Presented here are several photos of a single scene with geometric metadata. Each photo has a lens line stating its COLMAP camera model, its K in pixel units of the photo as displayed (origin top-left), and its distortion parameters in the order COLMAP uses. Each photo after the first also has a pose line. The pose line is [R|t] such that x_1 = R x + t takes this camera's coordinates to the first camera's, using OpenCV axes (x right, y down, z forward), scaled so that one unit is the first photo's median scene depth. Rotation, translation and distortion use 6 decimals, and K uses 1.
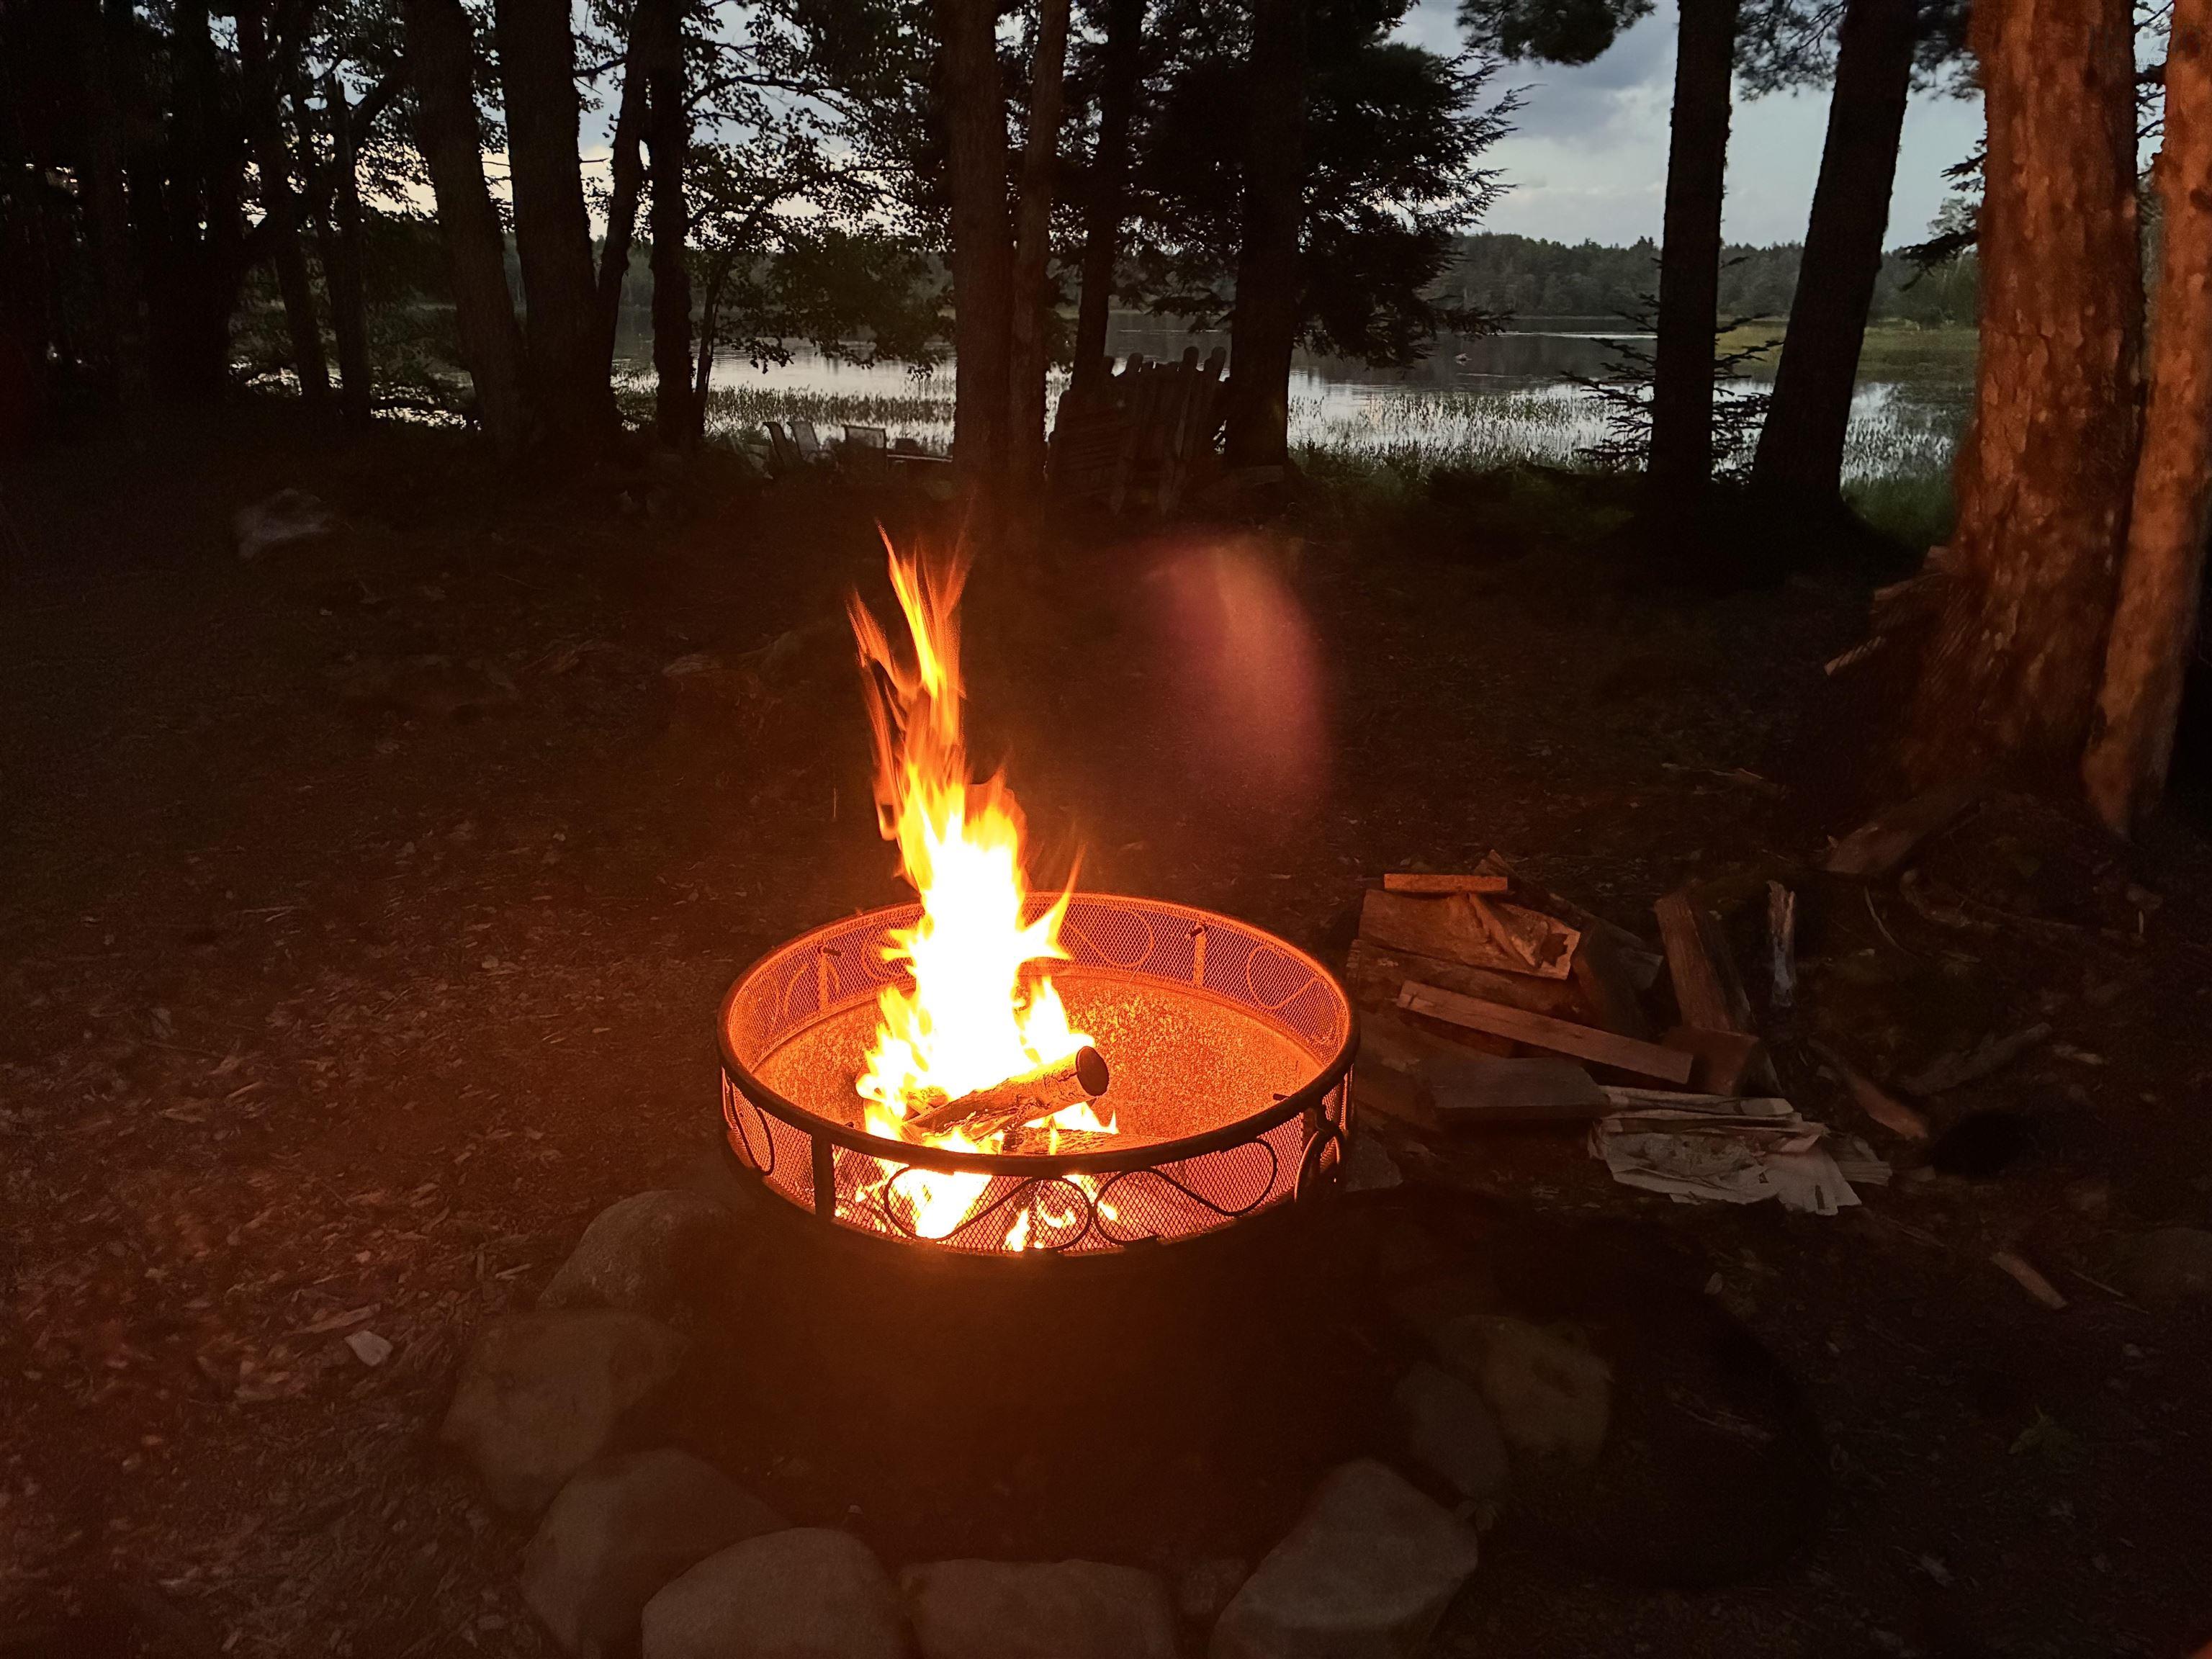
lens RADIAL K [[1696.4, 0, 1107.6], [0, 1696.4, 832.9], [0, 0, 1]] dist [0.037796, -0.013121]
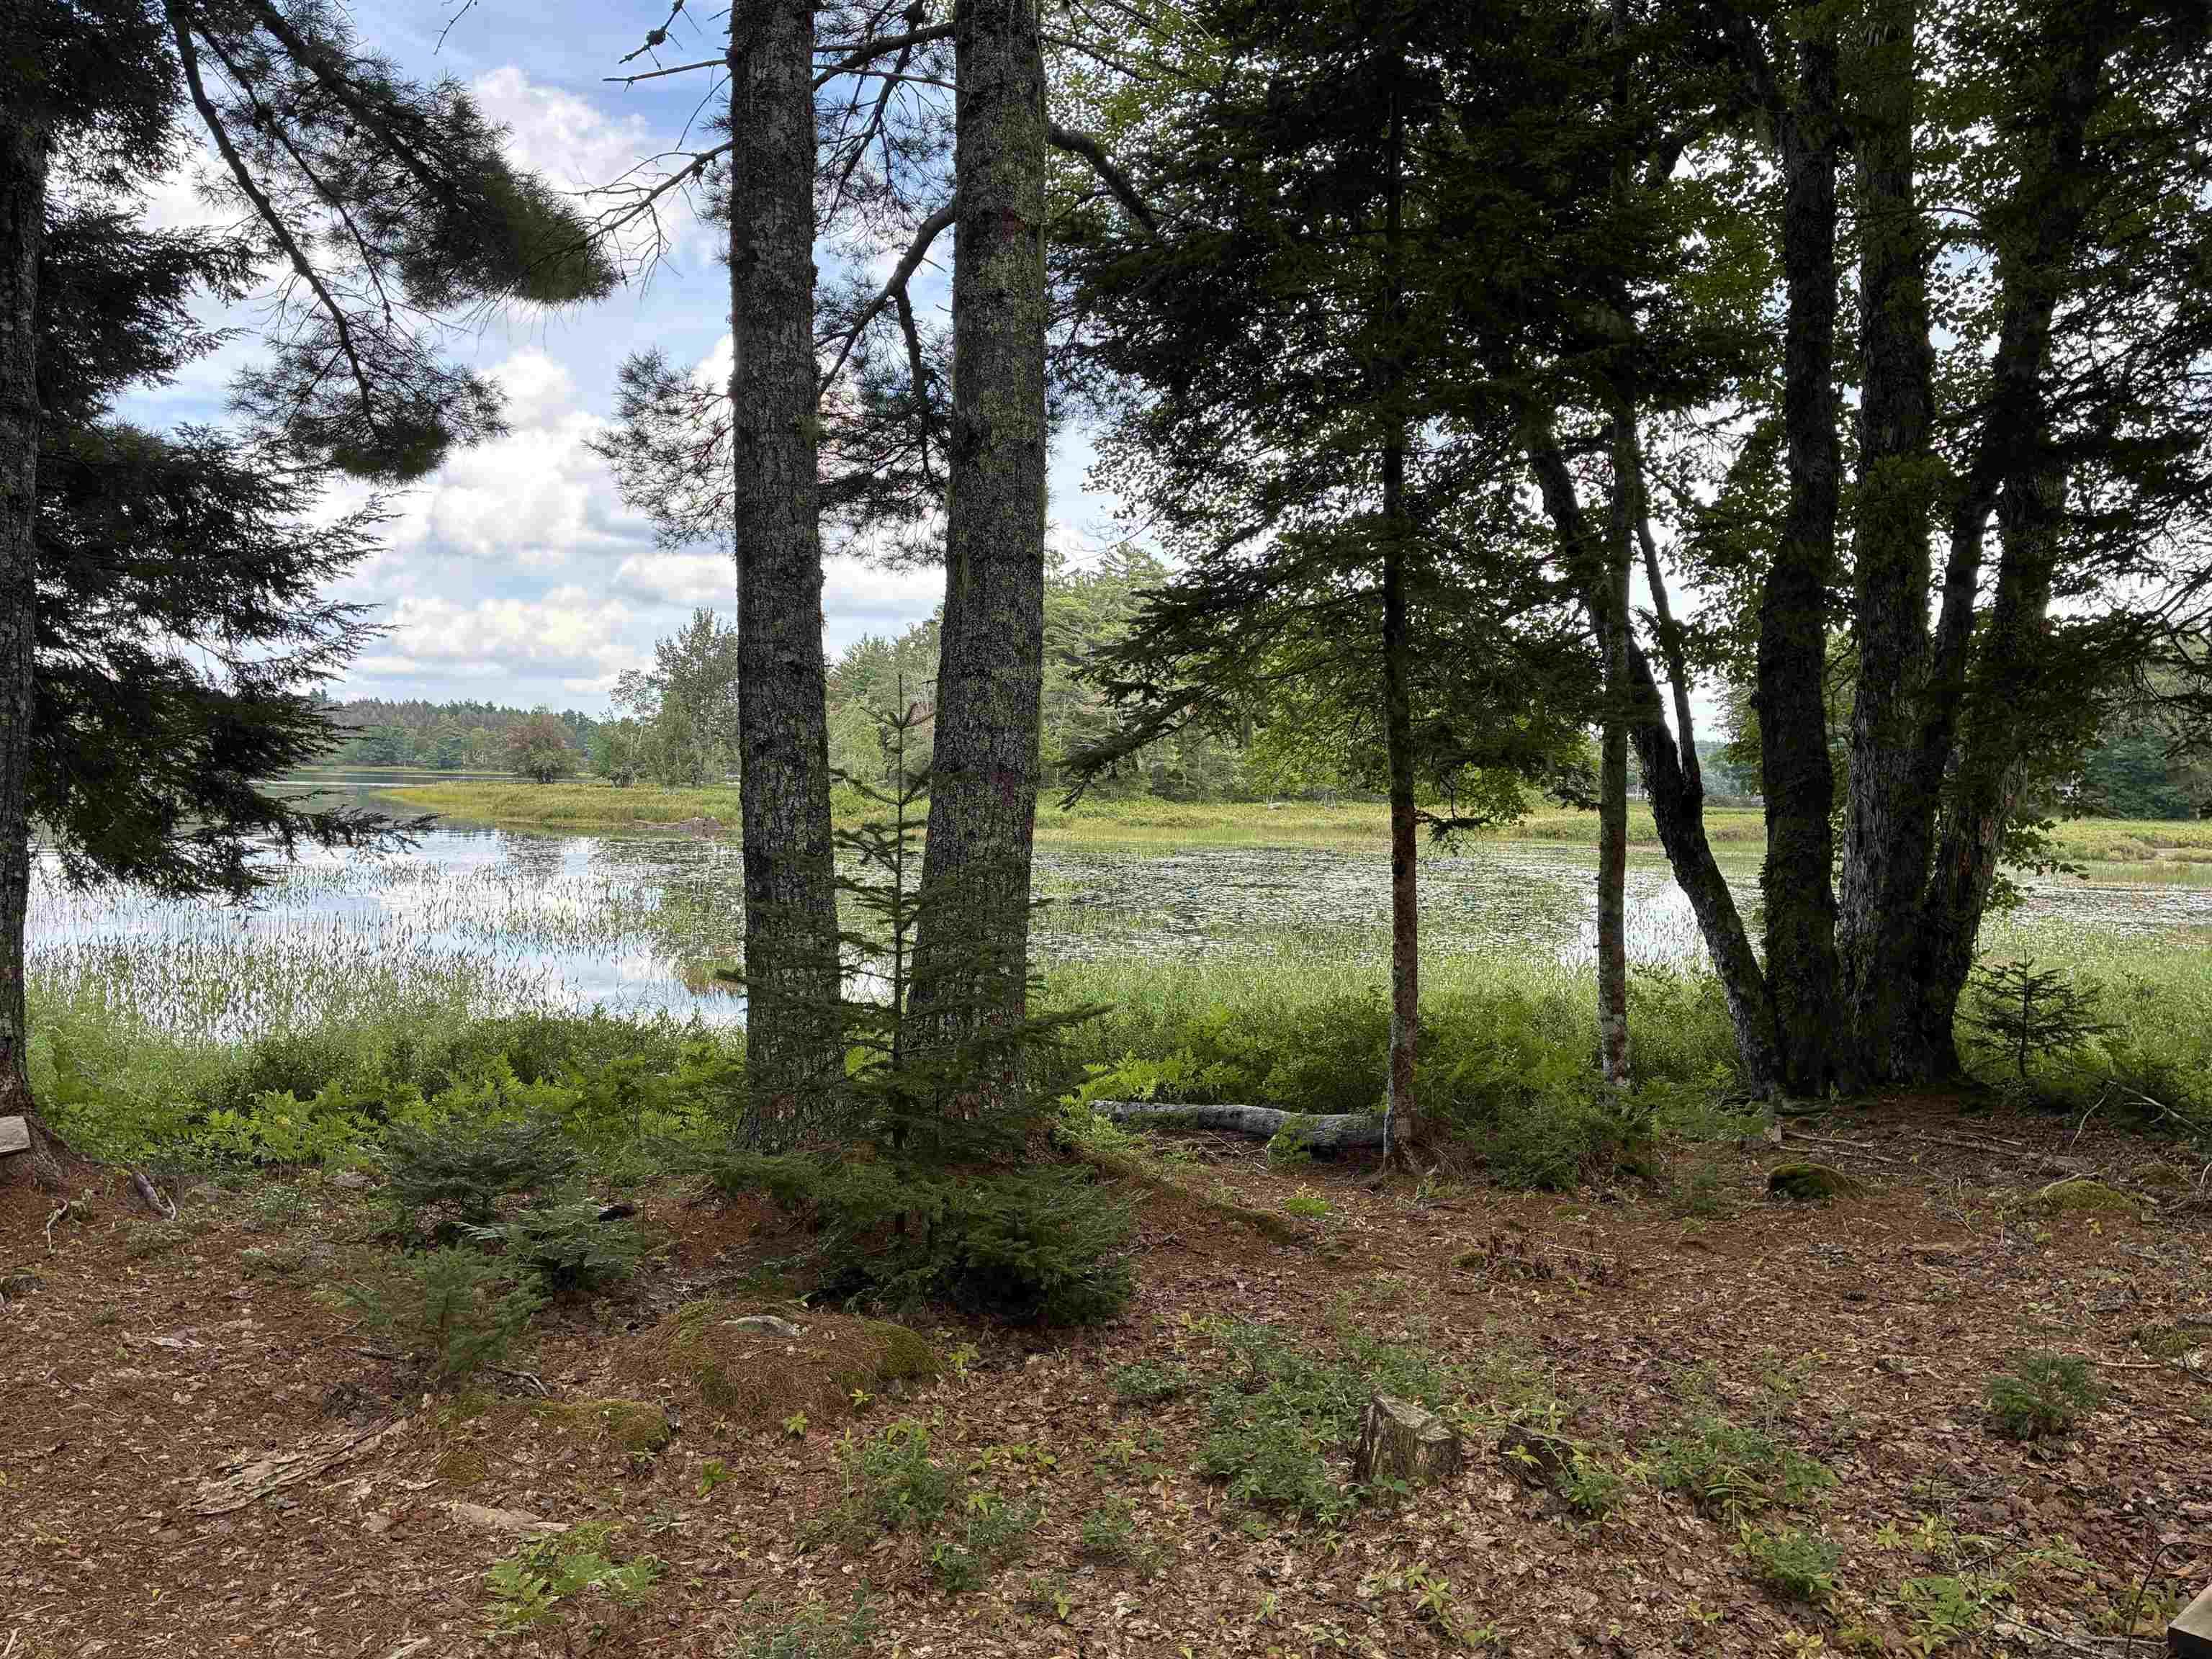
lens RADIAL K [[1739.7, 0, 1108.7], [0, 1739.7, 818.0], [0, 0, 1]] dist [0.032409, 0.010126]
pose [[0.754707, -0.007716, 0.656017, 0.002885], [0.179254, 0.964309, -0.194878, -0.125752], [-0.631099, 0.264669, 0.729153, 0.348136]]
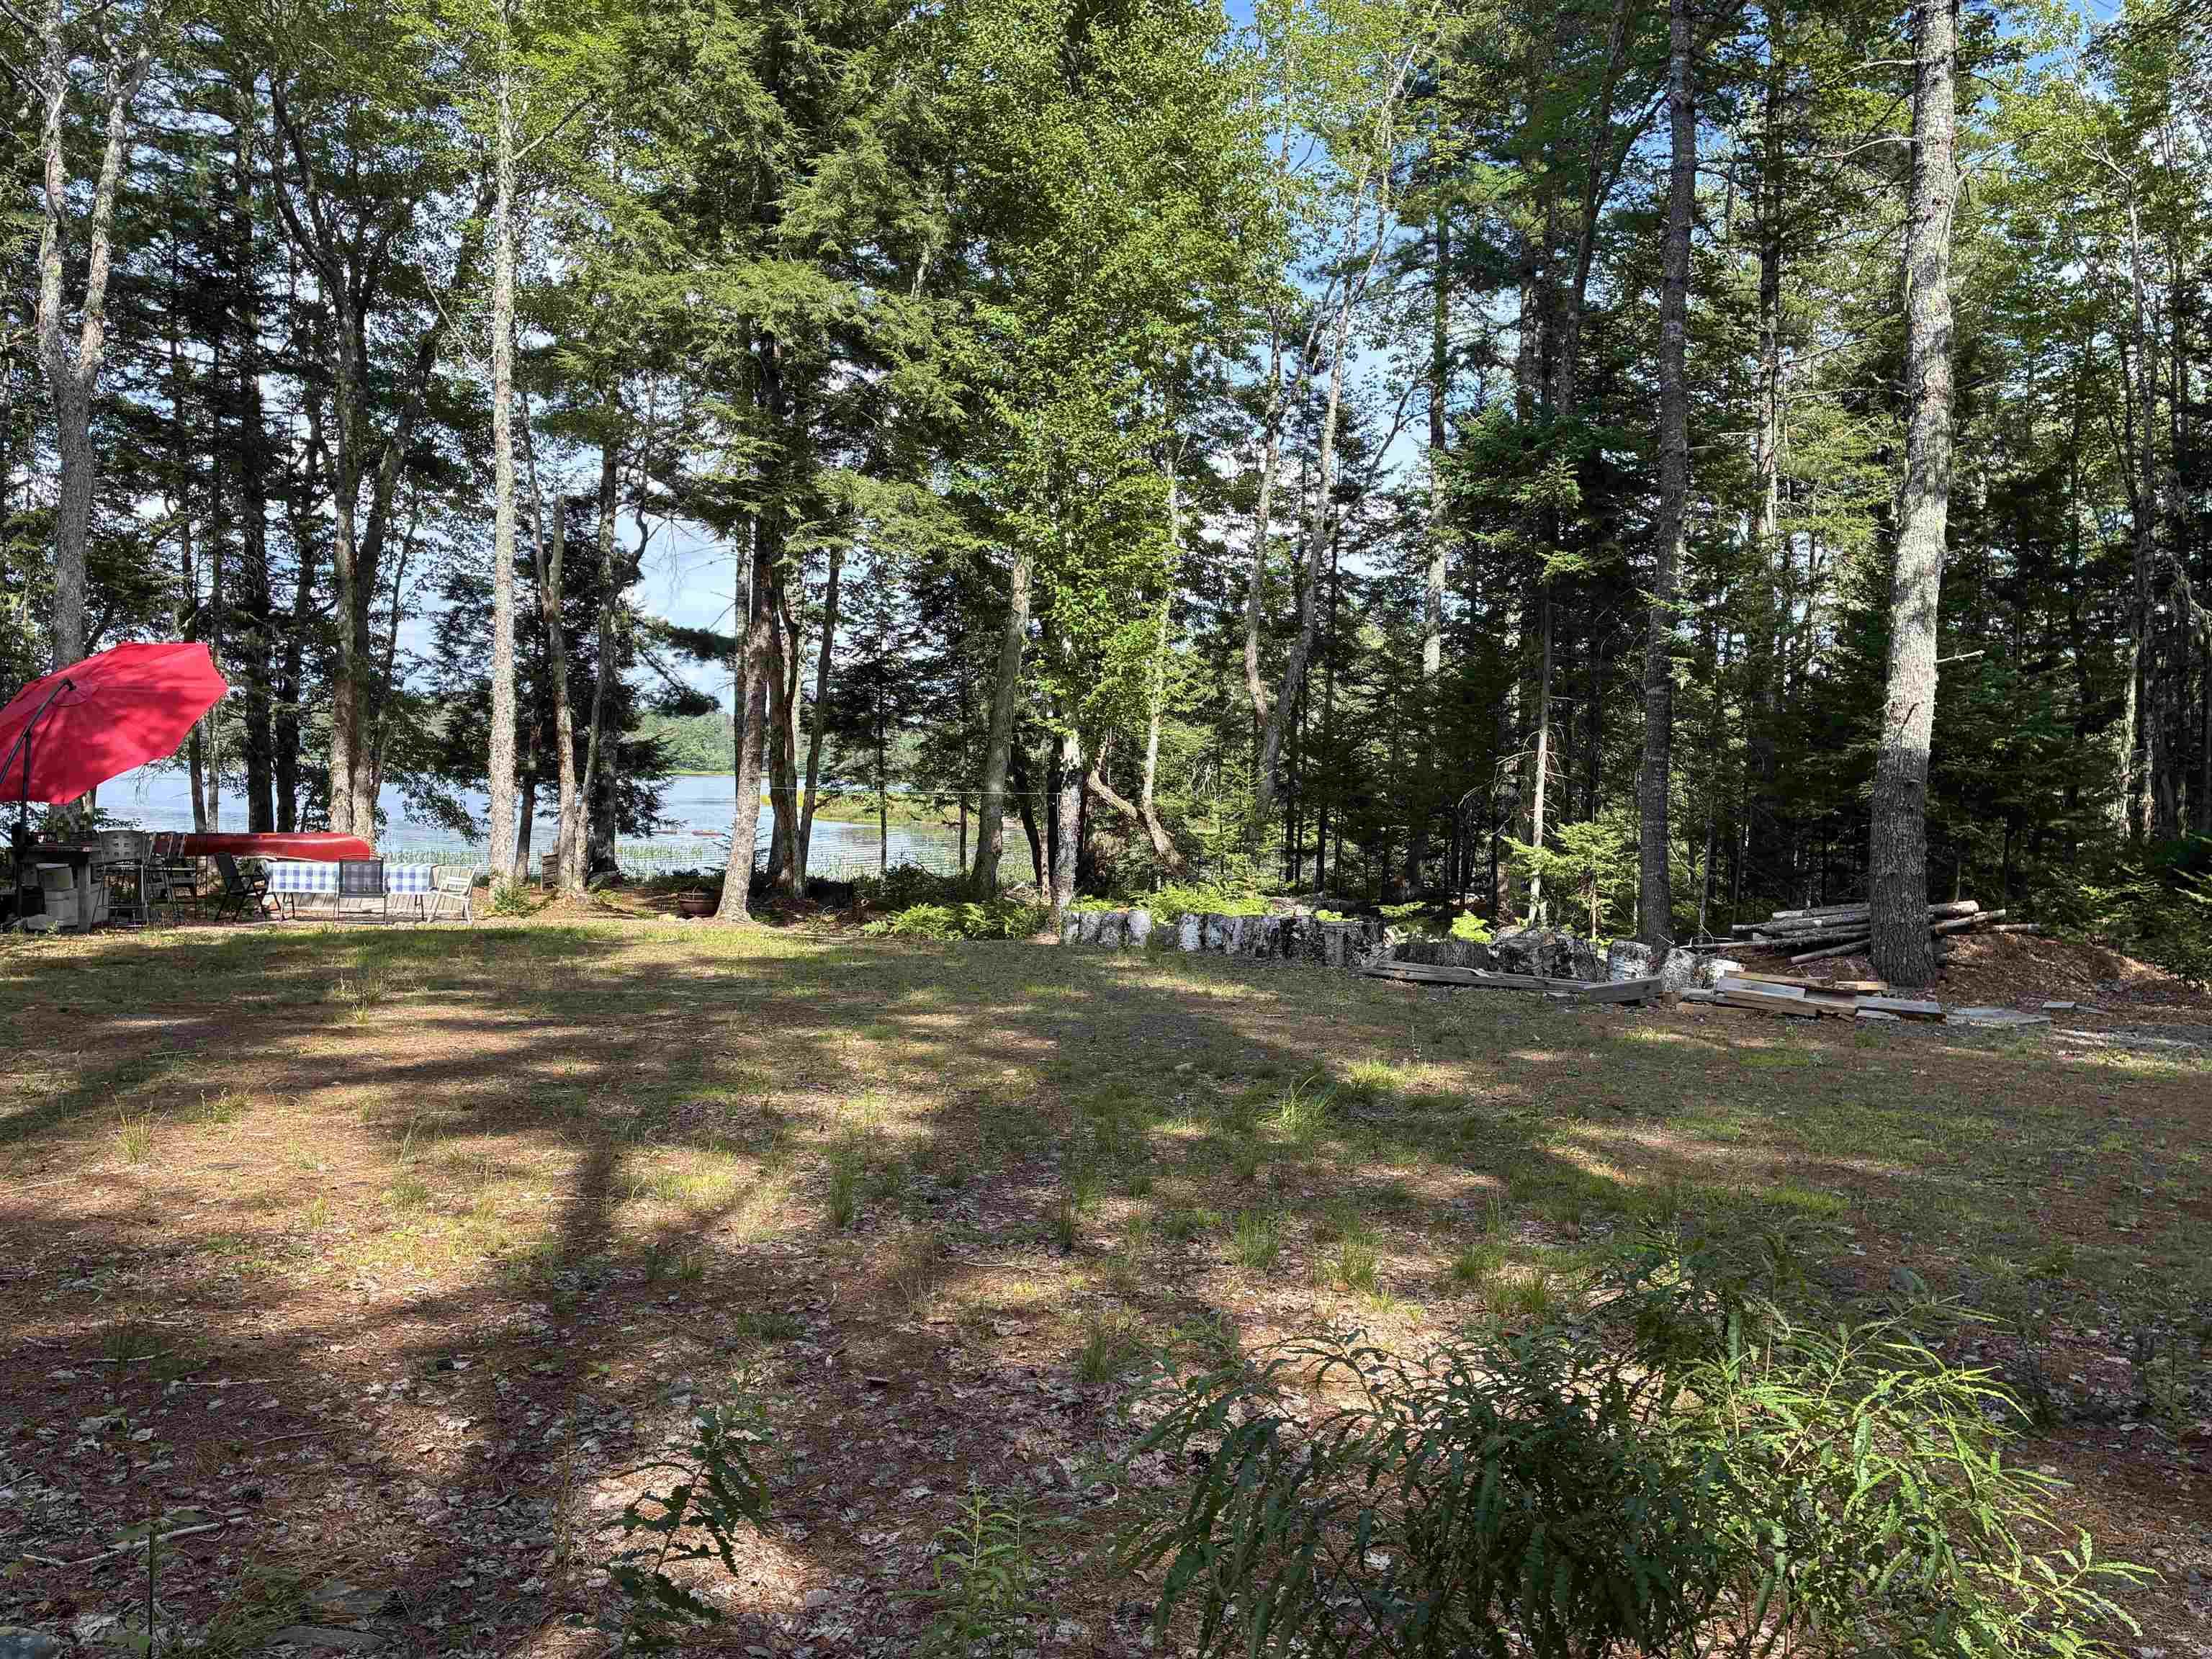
lens RADIAL K [[1696.4, 0, 1101.5], [0, 1696.4, 836.1], [0, 0, 1]] dist [0.037796, -0.013121]
pose [[0.871493, -0.000332, 0.490408, -0.548387], [0.127767, 0.965618, -0.226399, 0.453085], [-0.473472, 0.259963, 0.841572, -1.711362]]
